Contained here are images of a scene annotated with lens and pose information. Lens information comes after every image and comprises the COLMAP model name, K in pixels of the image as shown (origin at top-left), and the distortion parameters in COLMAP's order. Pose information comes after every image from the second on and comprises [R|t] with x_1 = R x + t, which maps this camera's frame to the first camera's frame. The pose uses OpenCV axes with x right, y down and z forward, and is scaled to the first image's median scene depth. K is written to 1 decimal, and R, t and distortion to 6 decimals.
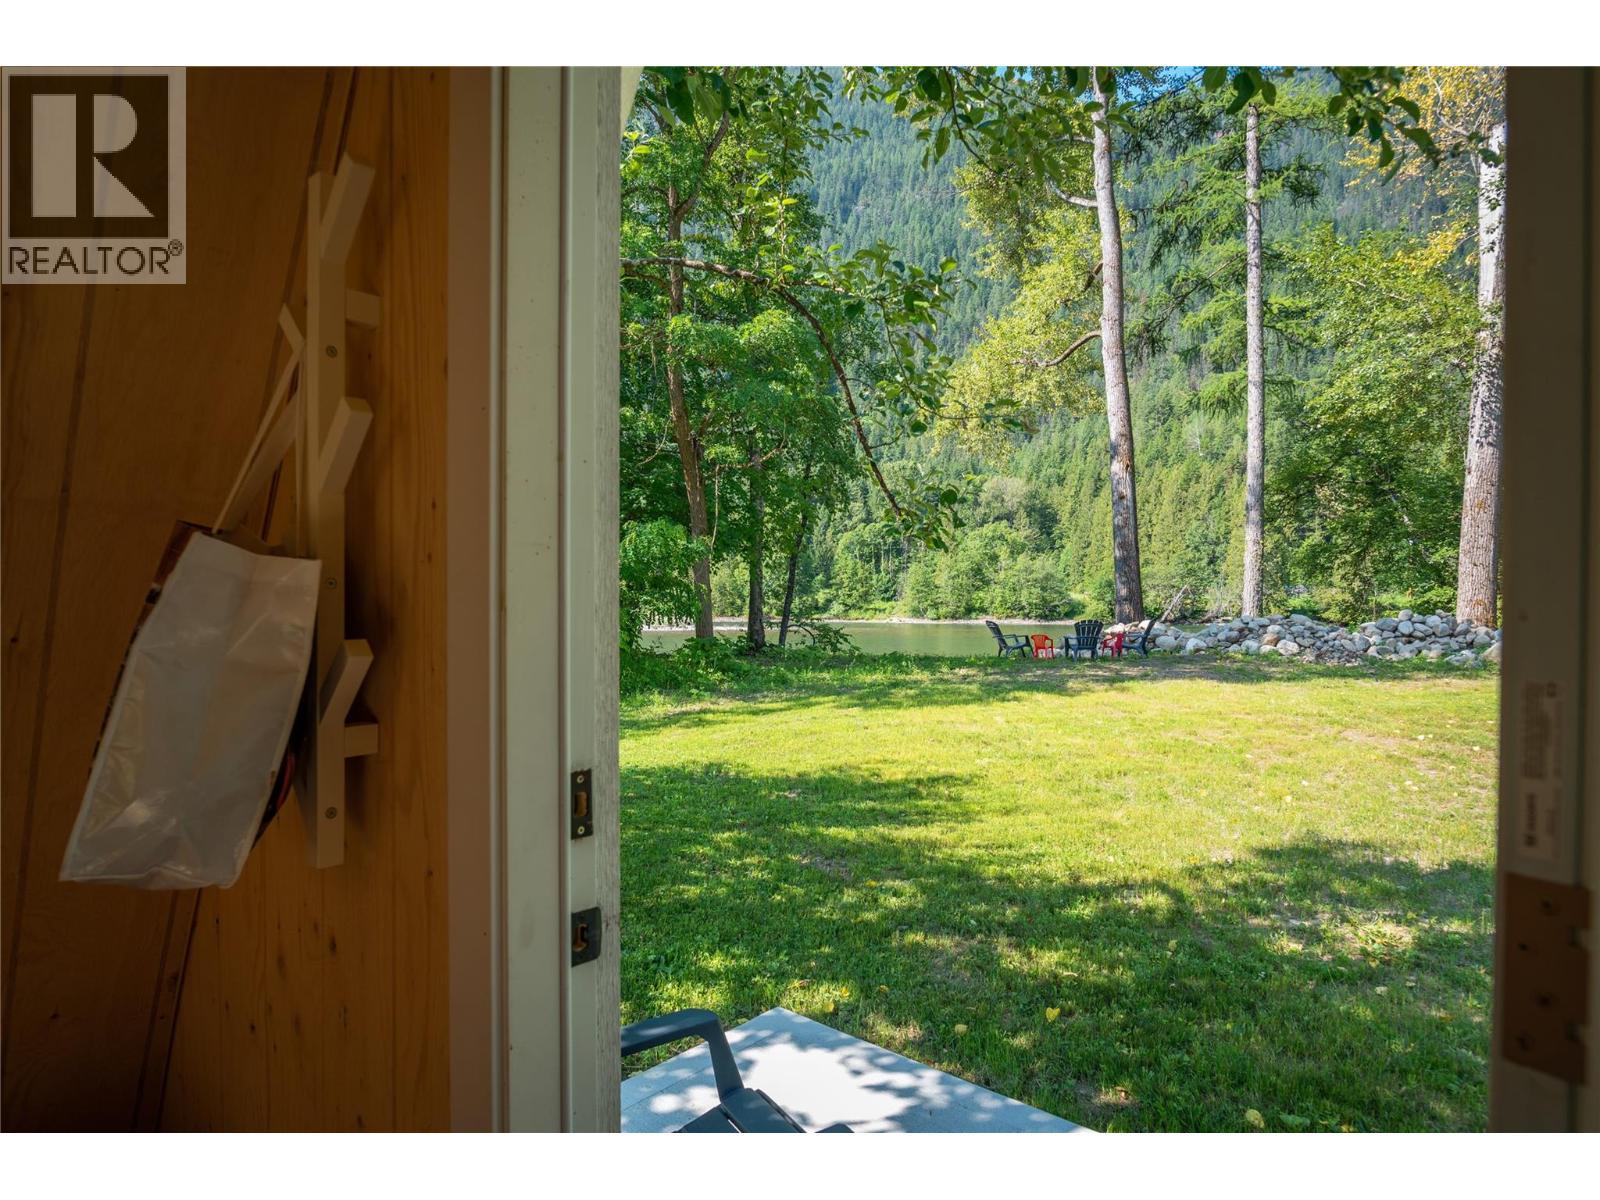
lens RADIAL K [[1167.8, 0, 799.8], [0, 1167.8, 603.2], [0, 0, 1]] dist [0.003633, 0.000106]
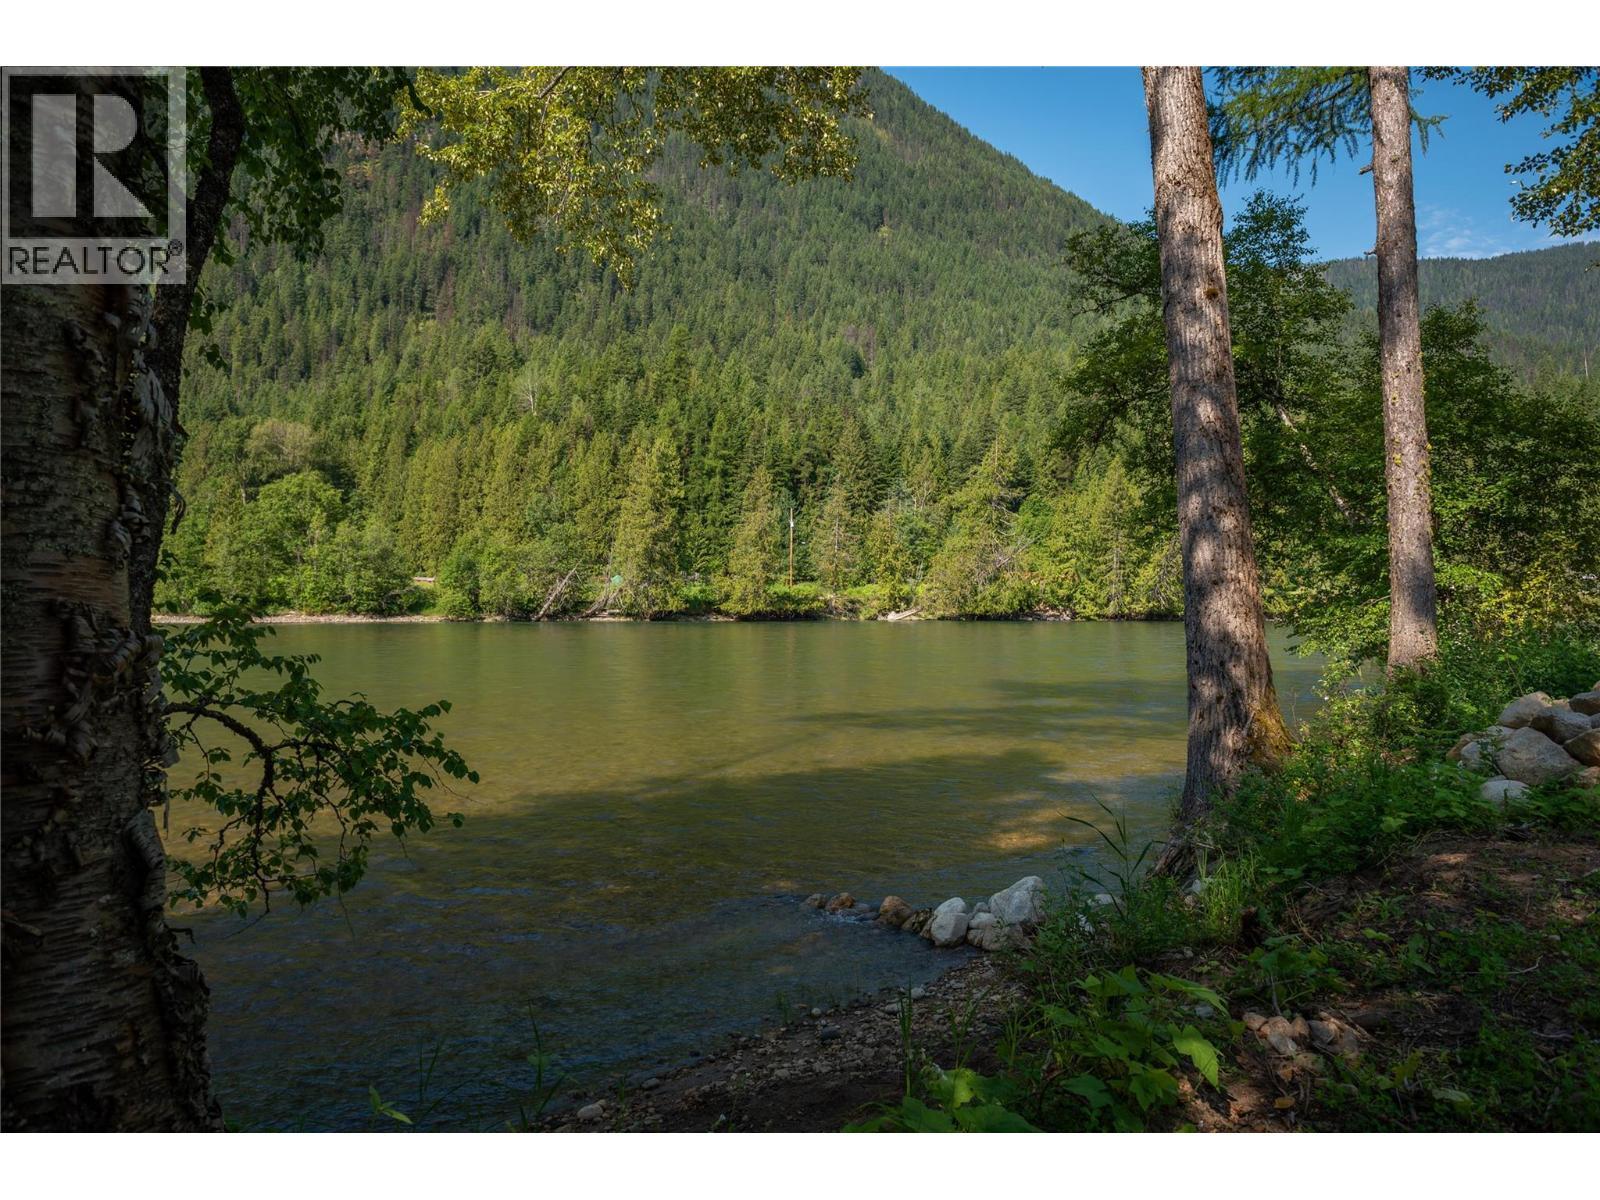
lens RADIAL K [[1167.8, 0, 802.8], [0, 1167.8, 596.4], [0, 0, 1]] dist [0.003633, 0.000106]
pose [[0.795452, -0.000840, 0.606016, -0.011153], [-0.000966, 0.999996, 0.002654, 0.000497], [-0.606016, -0.002696, 0.795448, 0.227943]]
